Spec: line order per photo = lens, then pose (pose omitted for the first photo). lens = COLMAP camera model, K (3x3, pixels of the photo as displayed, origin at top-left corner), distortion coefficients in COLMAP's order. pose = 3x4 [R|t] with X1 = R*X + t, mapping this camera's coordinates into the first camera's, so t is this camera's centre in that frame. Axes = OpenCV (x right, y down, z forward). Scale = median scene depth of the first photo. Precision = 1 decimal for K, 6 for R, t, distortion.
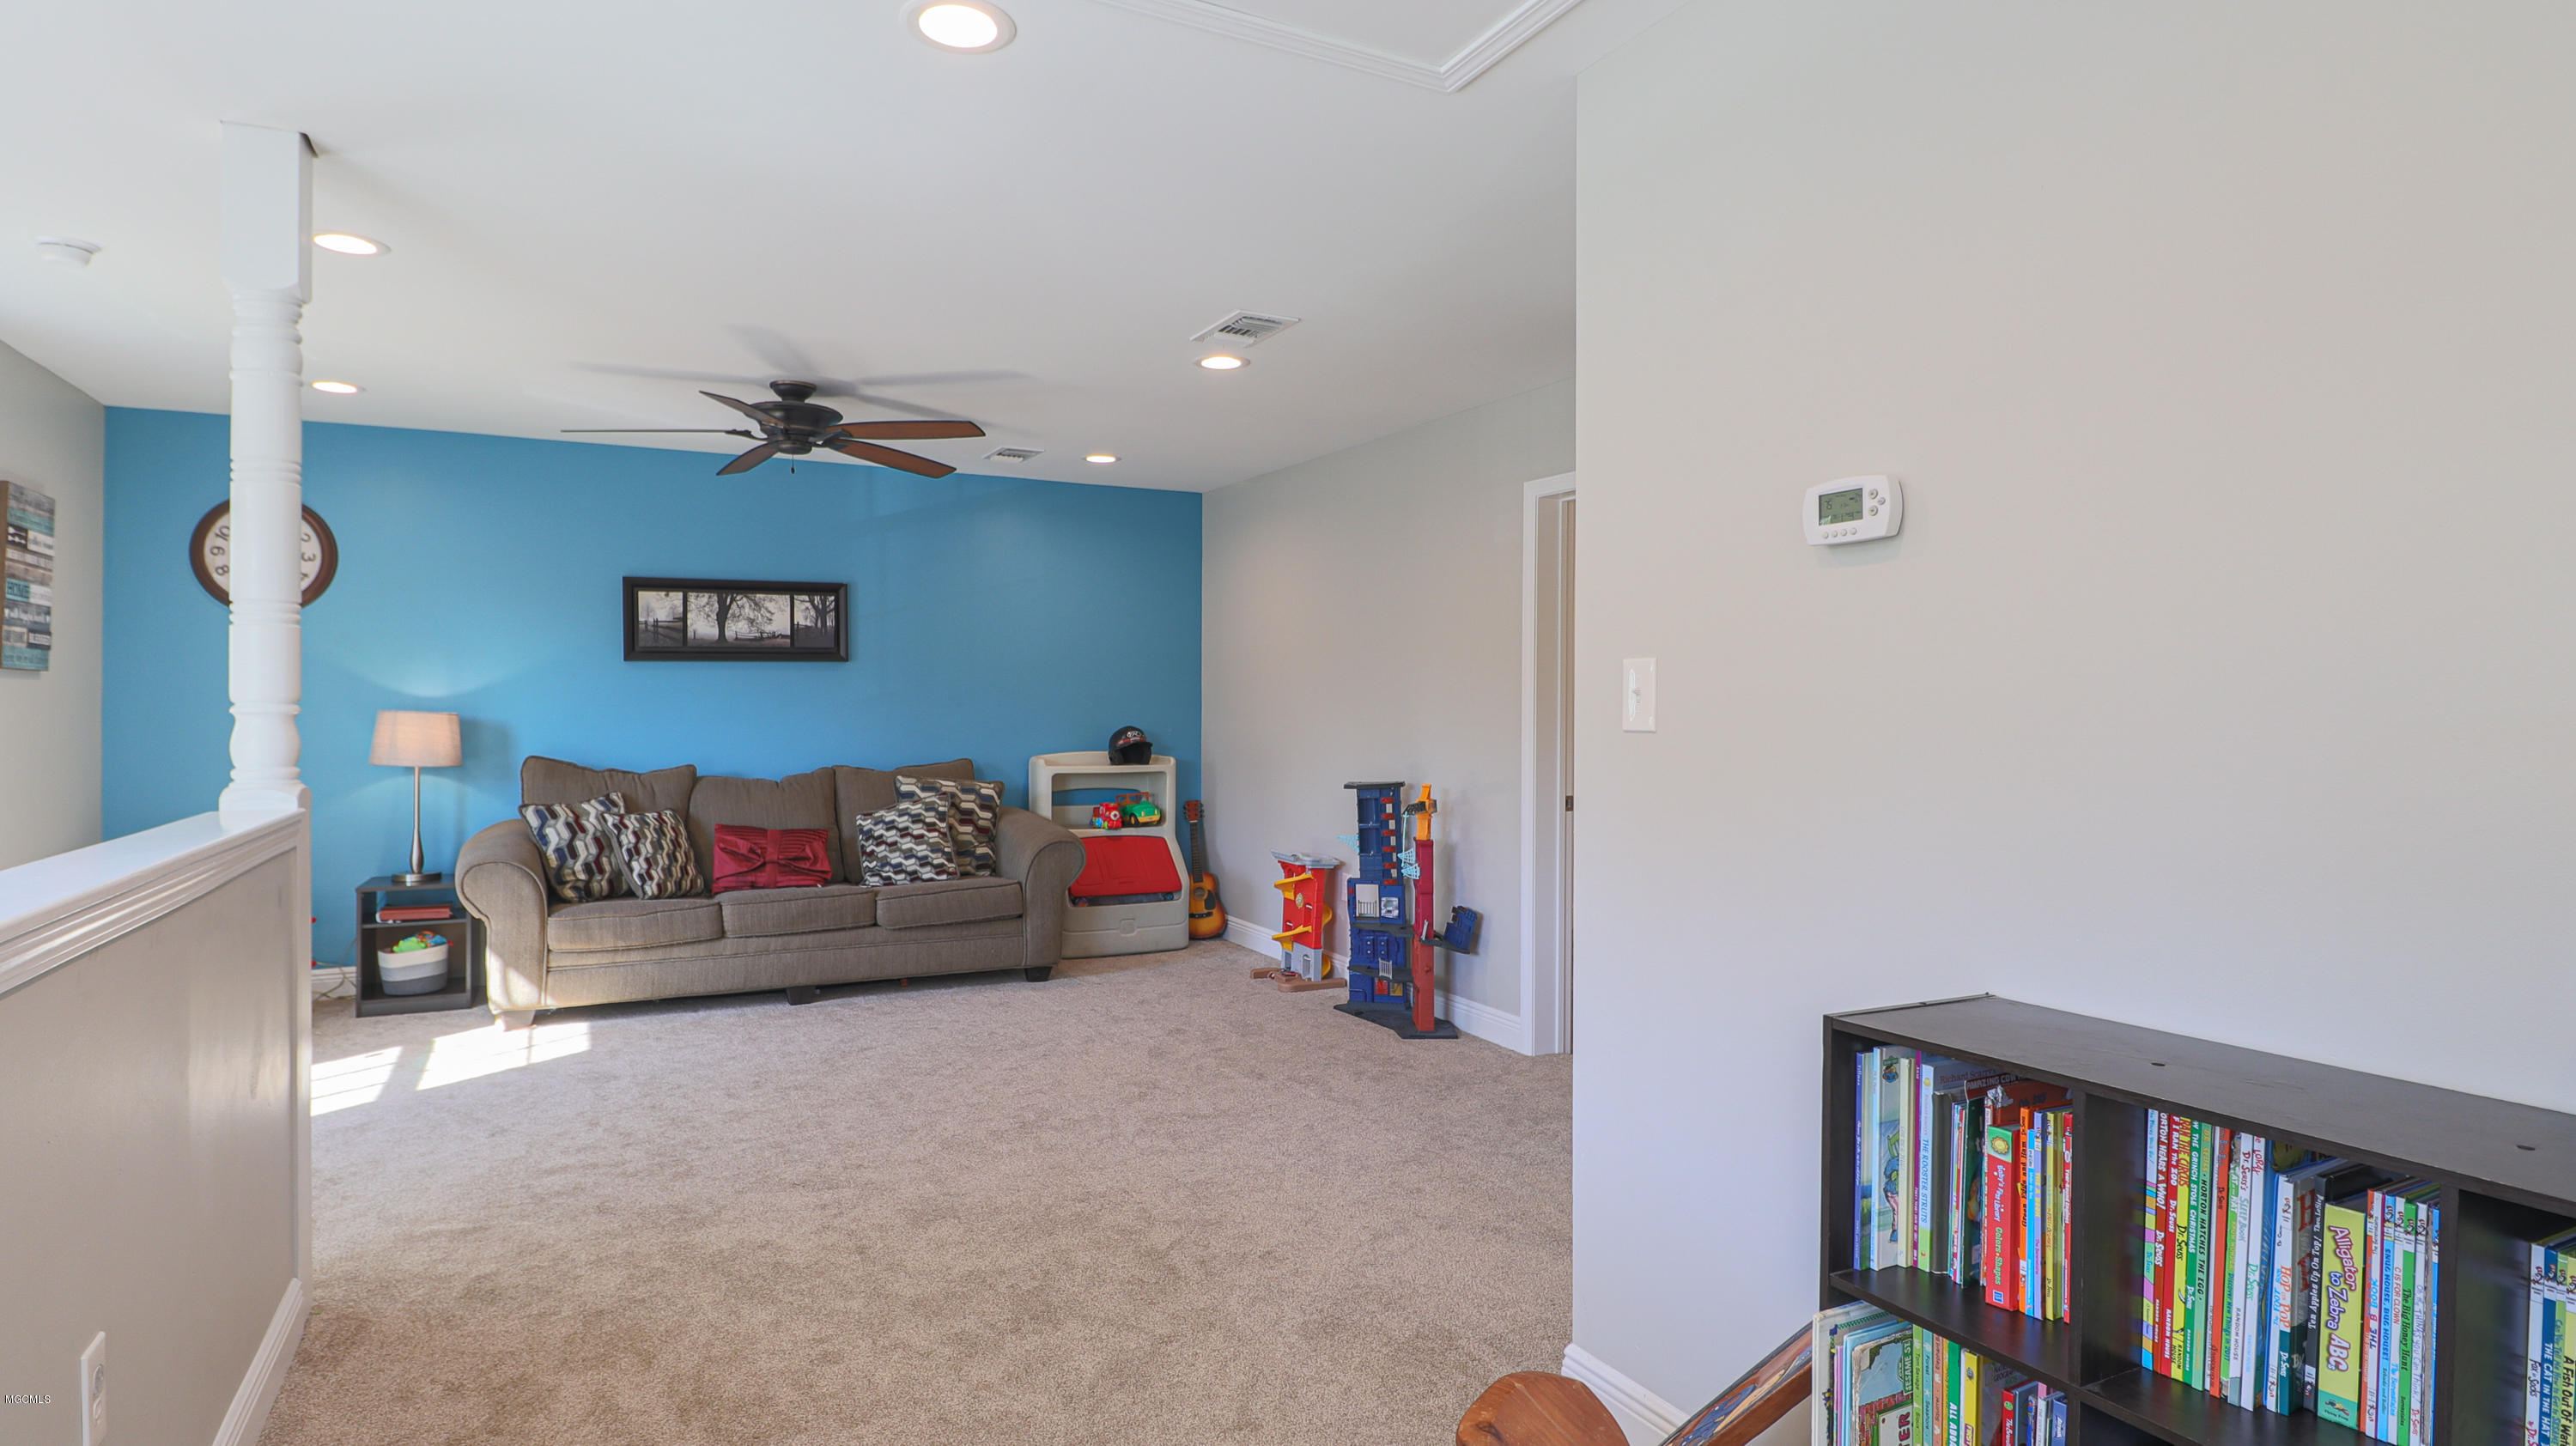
lens RADIAL K [[1335.1, 0, 1290.6], [0, 1335.1, 689.6], [0, 0, 1]] dist [0.003152, -0.017586]
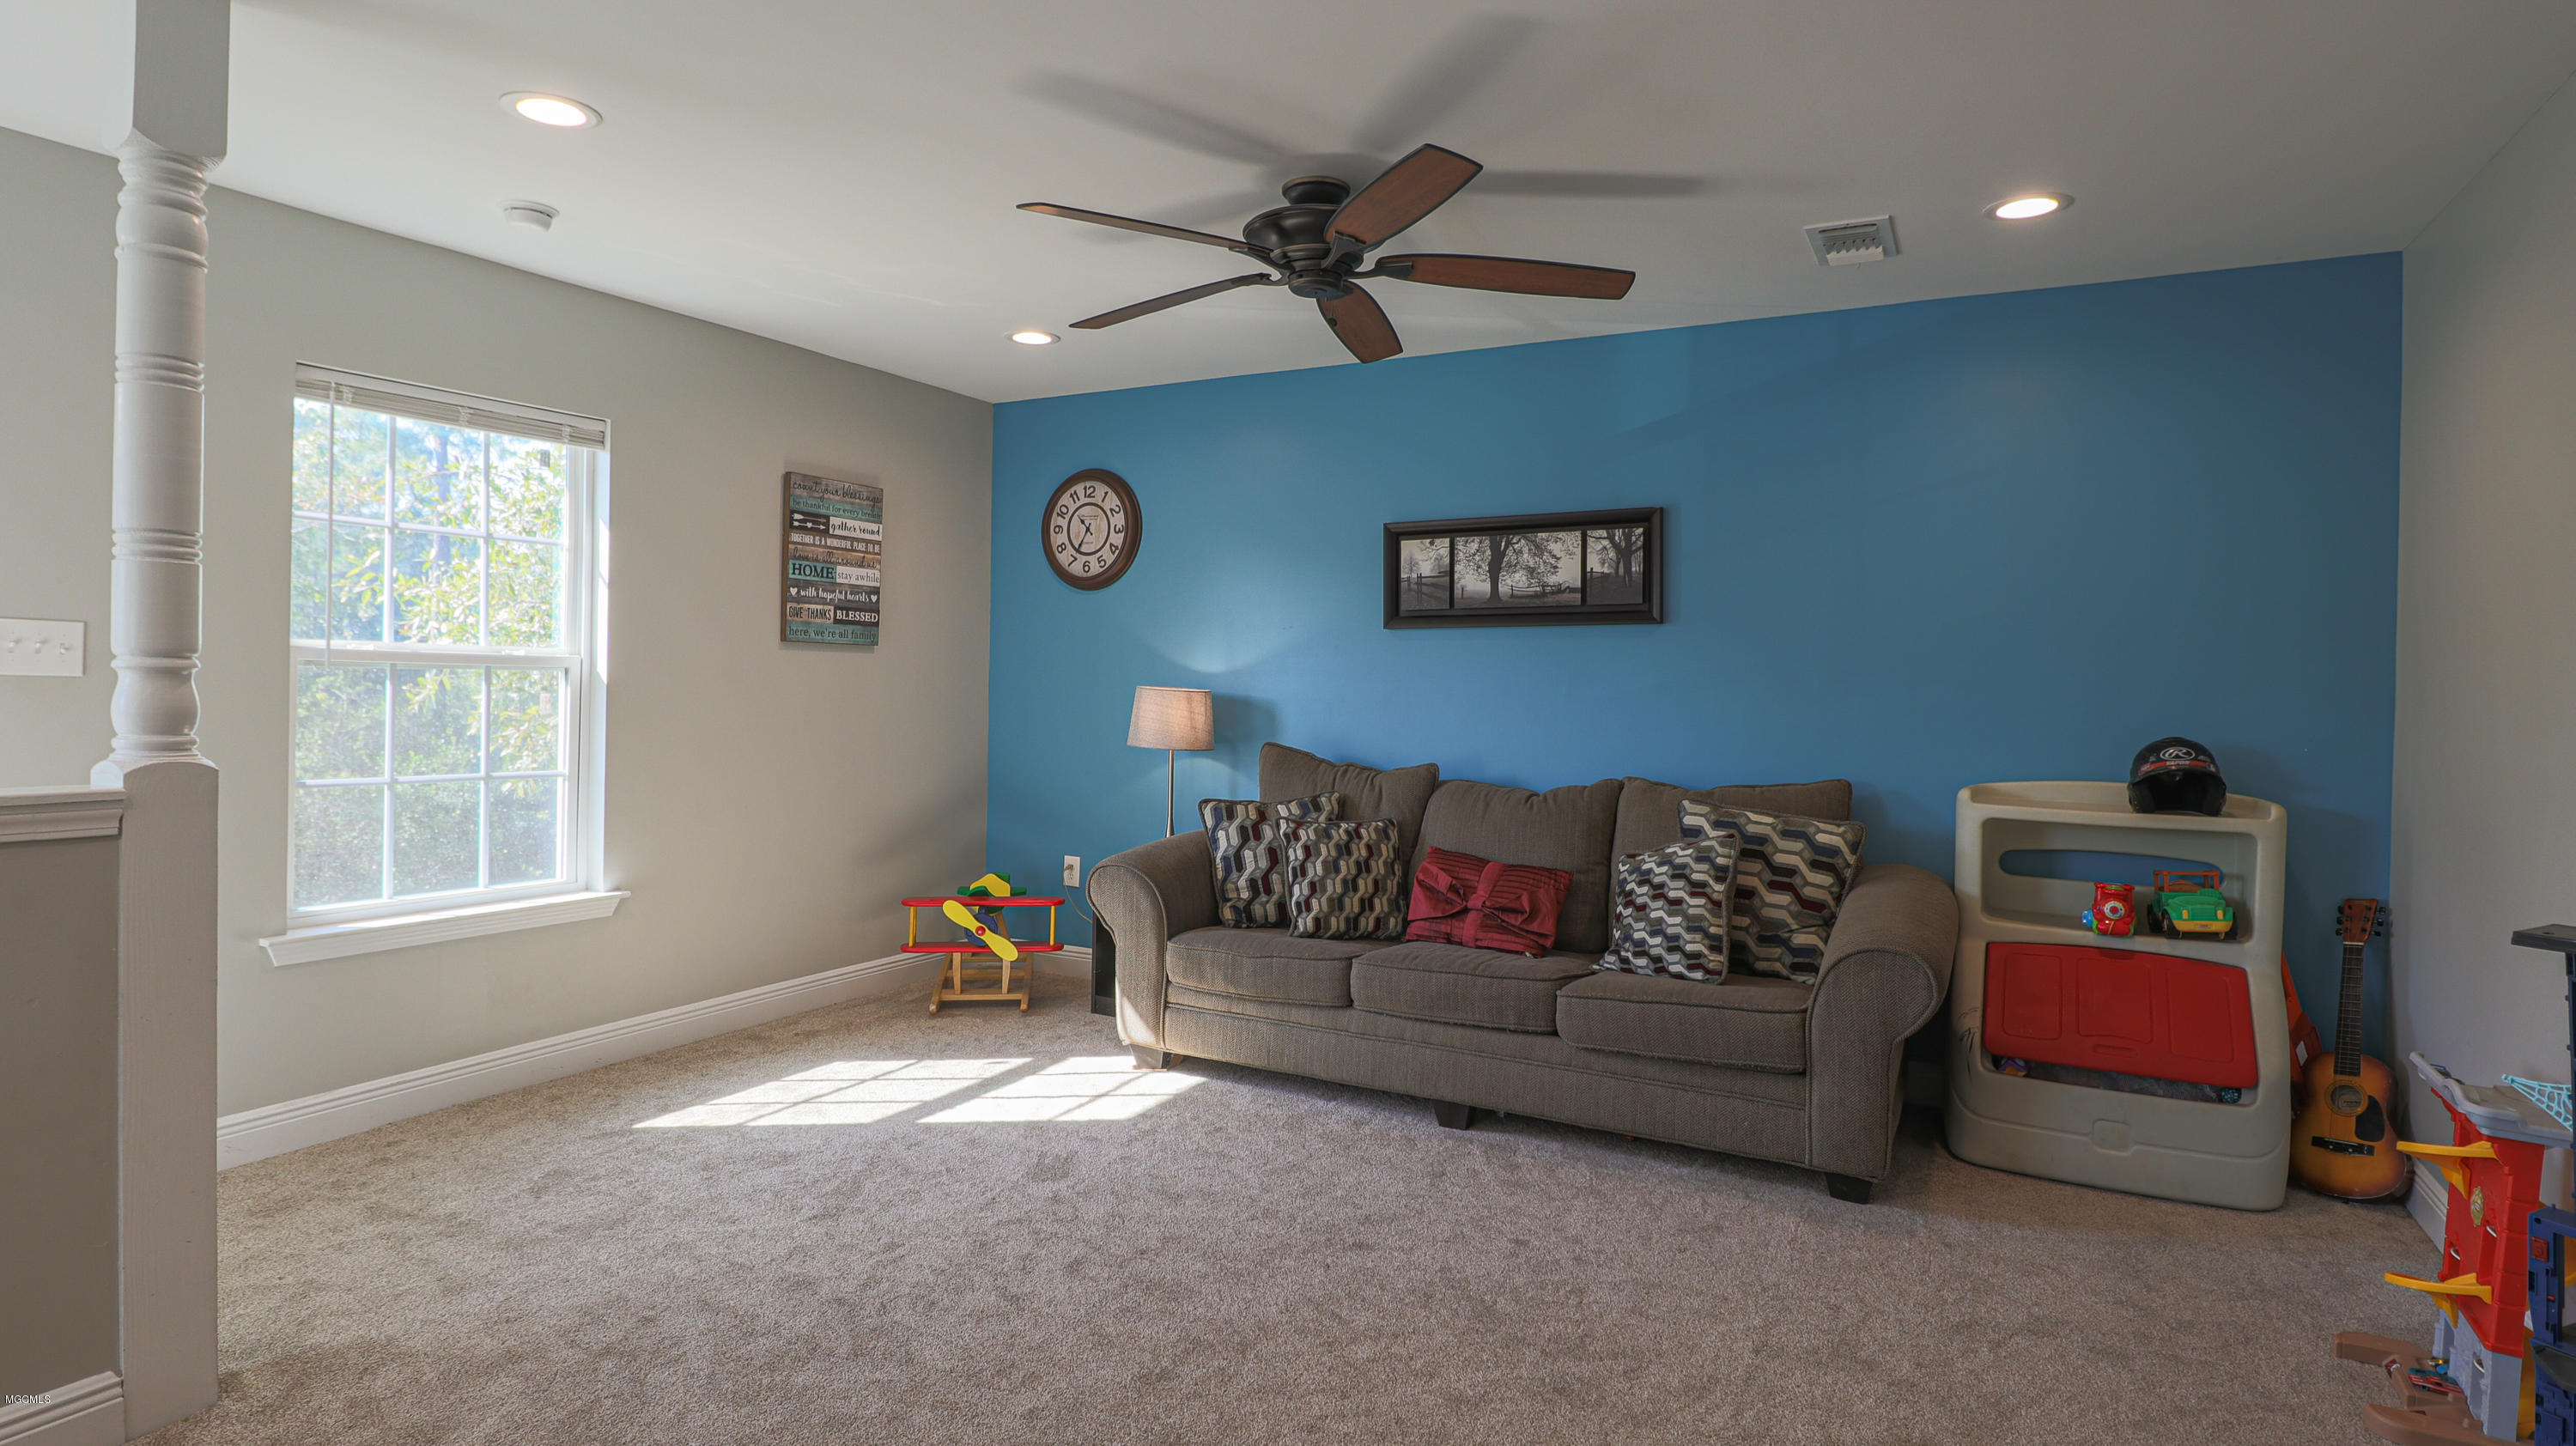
lens RADIAL K [[1335.1, 0, 1290.6], [0, 1335.1, 689.6], [0, 0, 1]] dist [0.003152, -0.017586]
pose [[0.551599, 0.011287, -0.834033, 0.136015], [-0.006602, 0.999936, 0.009166, 0.007795], [0.834083, 0.000450, 0.551638, 0.512173]]
